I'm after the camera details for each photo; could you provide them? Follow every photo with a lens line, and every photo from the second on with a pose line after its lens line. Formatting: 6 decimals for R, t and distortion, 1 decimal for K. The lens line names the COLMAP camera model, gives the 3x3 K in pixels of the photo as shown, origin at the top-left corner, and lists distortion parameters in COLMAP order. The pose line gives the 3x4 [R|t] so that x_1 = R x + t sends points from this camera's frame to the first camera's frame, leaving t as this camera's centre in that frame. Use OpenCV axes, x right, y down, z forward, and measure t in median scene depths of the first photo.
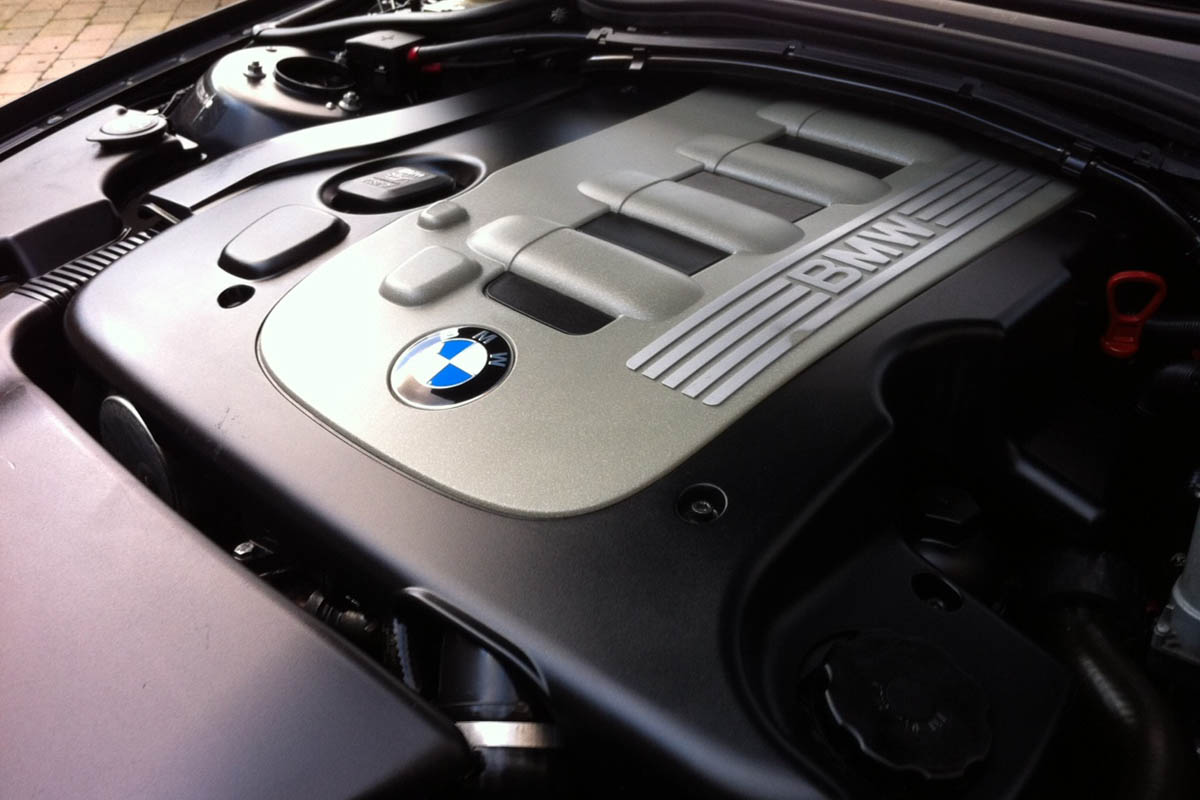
lens RADIAL K [[1184.0, 0, 600.0], [0, 1184.0, 400.0], [0, 0, 1]] dist [-0.004143, -0.014560]
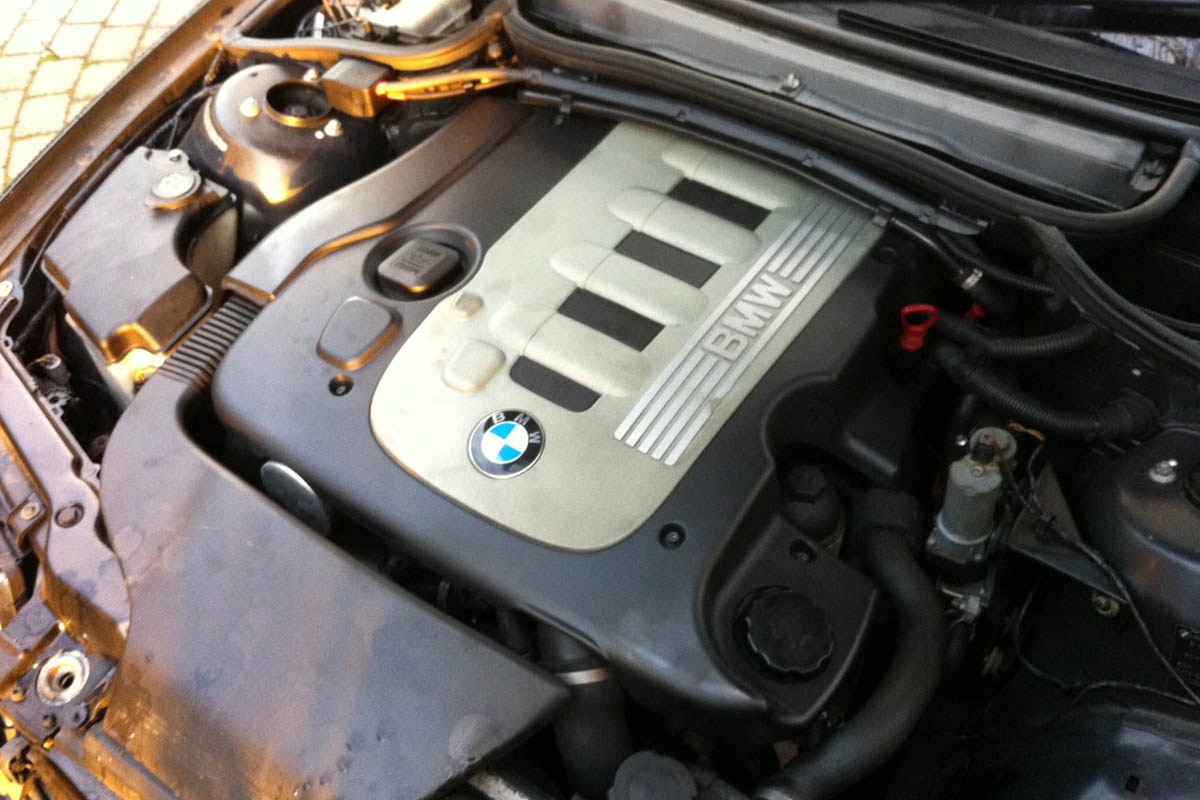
lens RADIAL K [[1184.0, 0, 600.0], [0, 1184.0, 400.0], [0, 0, 1]] dist [-0.004143, -0.014560]
pose [[0.990231, -0.114982, 0.078878, -0.109549], [0.093075, 0.966278, 0.240093, -0.427703], [-0.103825, -0.230406, 0.967540, -0.532457]]
